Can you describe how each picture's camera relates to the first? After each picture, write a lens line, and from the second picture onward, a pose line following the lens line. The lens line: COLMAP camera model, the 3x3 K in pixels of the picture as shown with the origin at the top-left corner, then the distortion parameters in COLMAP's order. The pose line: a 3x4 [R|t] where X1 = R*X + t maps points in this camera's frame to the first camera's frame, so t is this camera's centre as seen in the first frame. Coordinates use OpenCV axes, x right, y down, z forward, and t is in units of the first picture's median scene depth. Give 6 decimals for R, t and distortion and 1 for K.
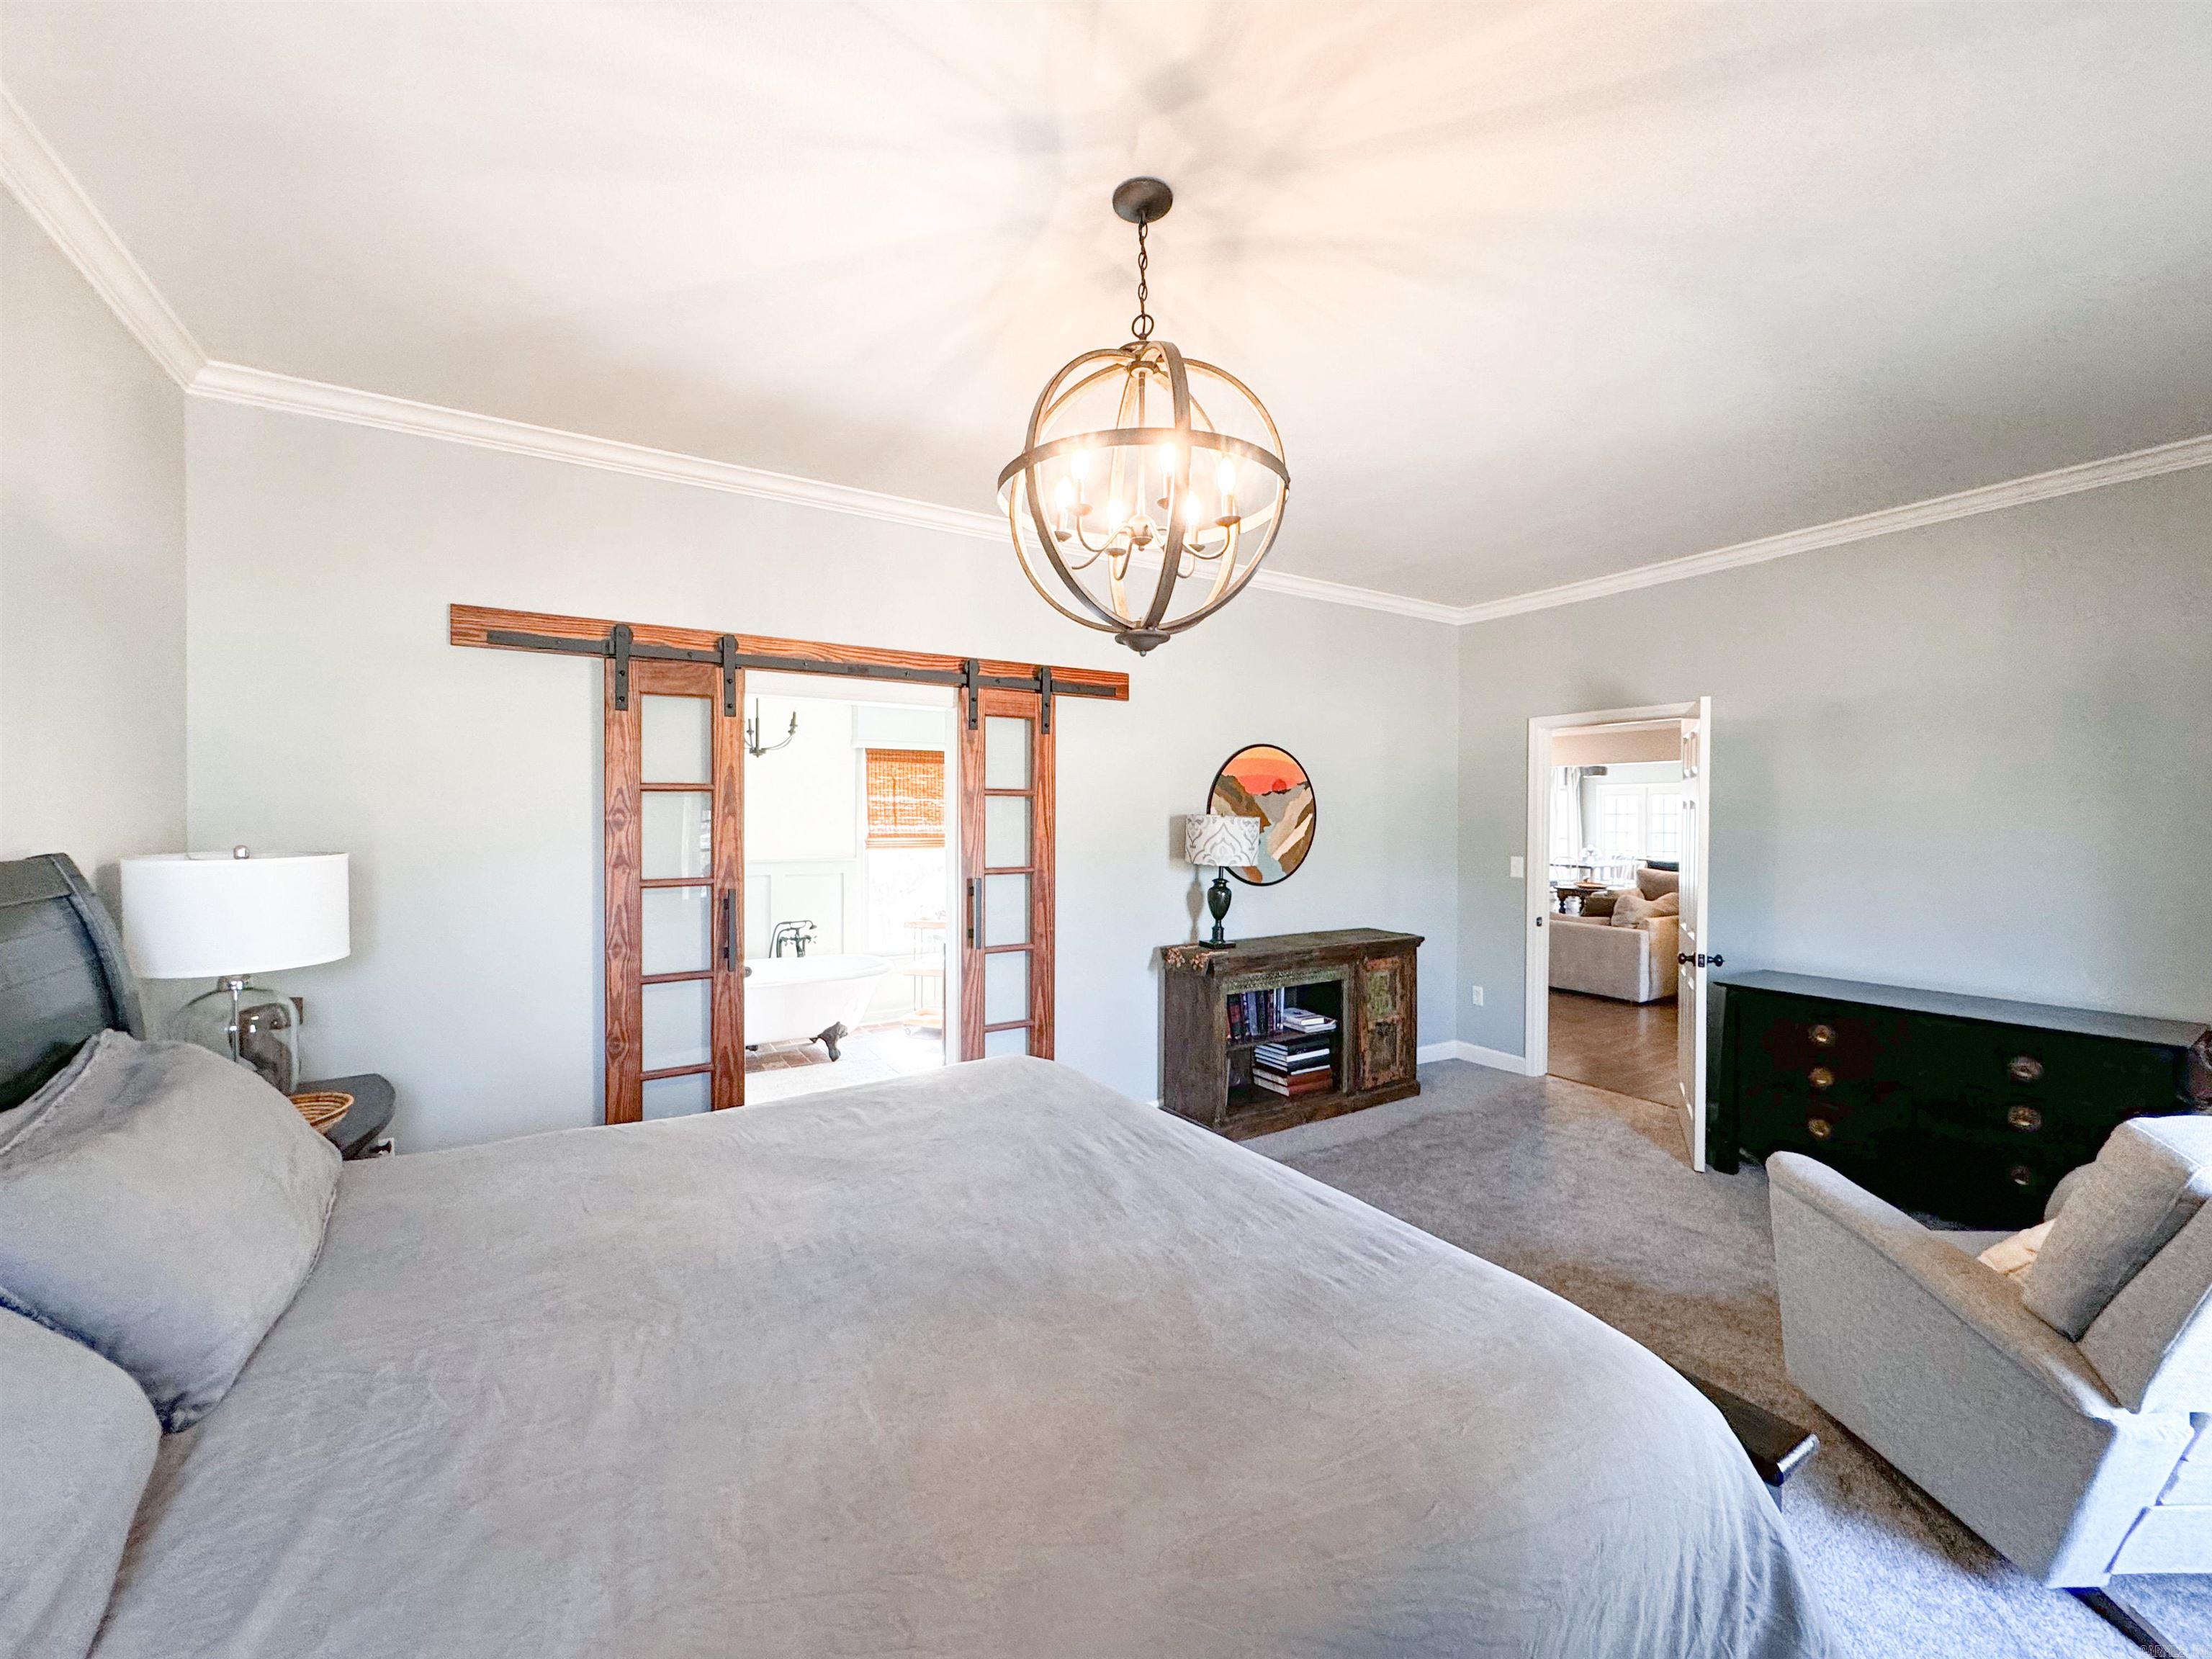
lens RADIAL K [[885.8, 0, 1098.7], [0, 885.8, 829.0], [0, 0, 1]] dist [-0.001453, 0.000022]
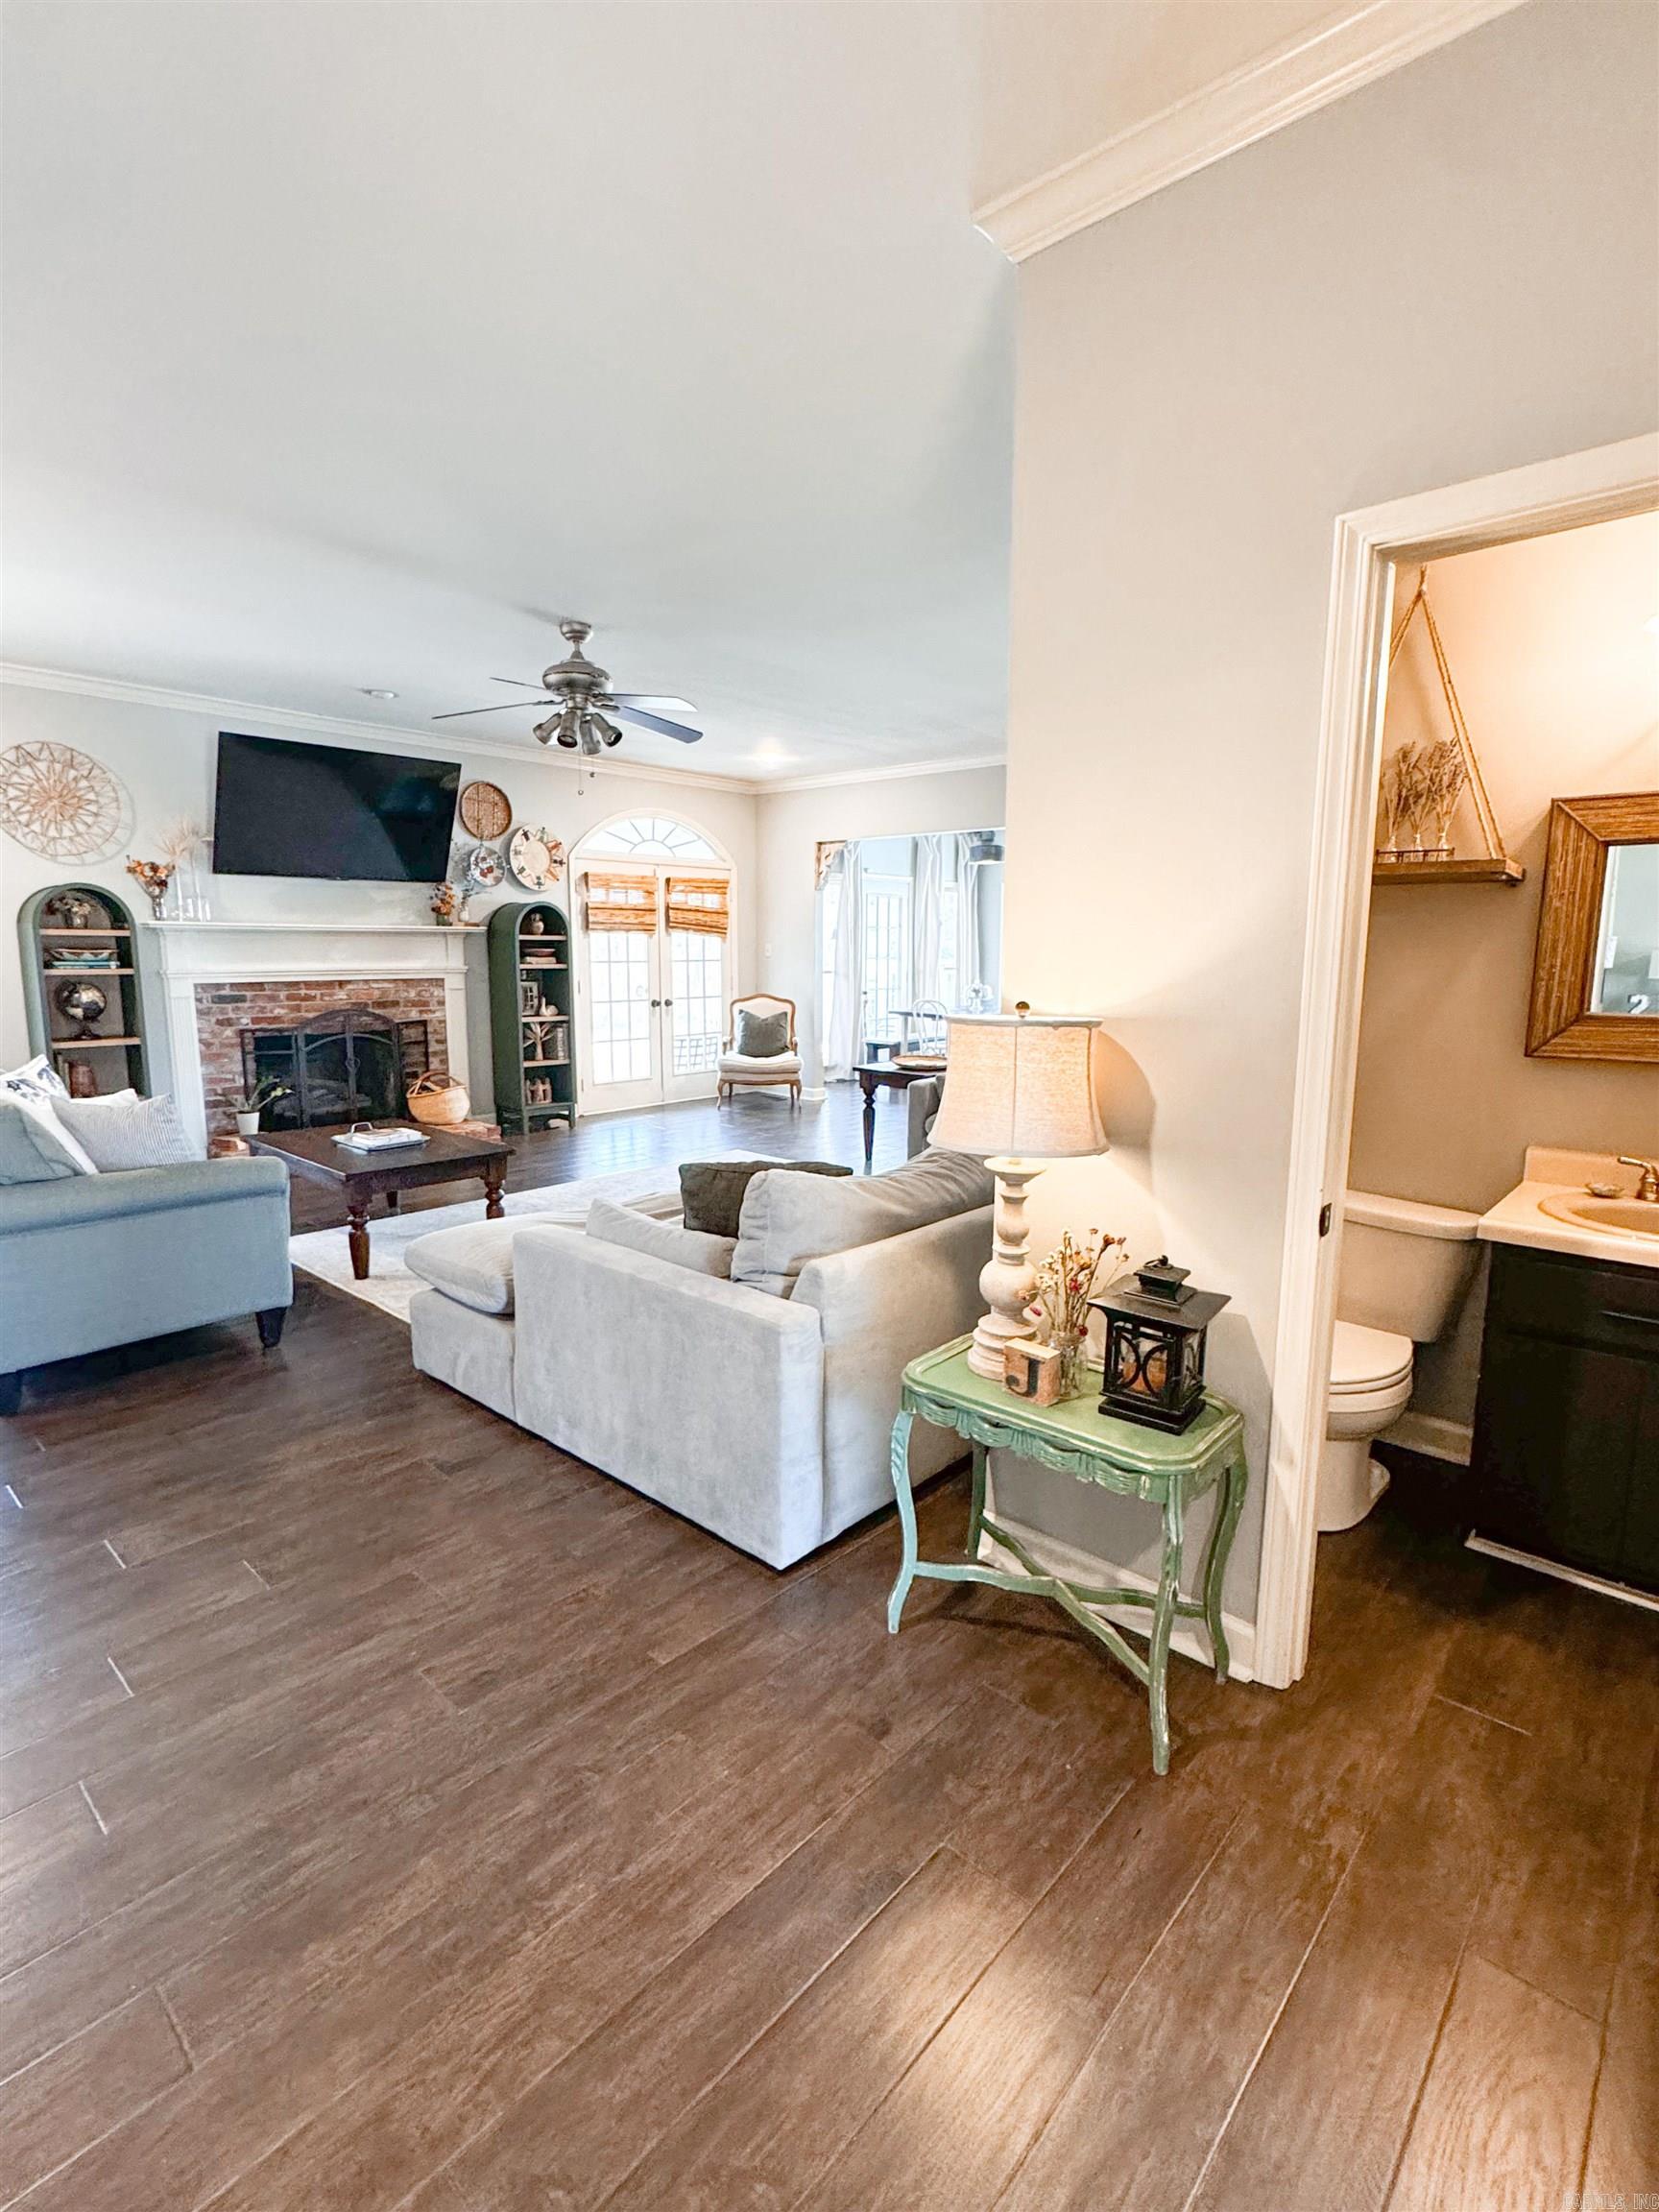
lens RADIAL K [[1051.7, 0, 829.5], [0, 1051.7, 1106.0], [0, 0, 1]] dist [-0.003500, 0.000707]
pose [[0.960378, -0.043948, 0.275213, 0.529433], [0.003867, 0.989495, 0.144517, -0.000650], [-0.278673, -0.137727, 0.950459, 0.677258]]
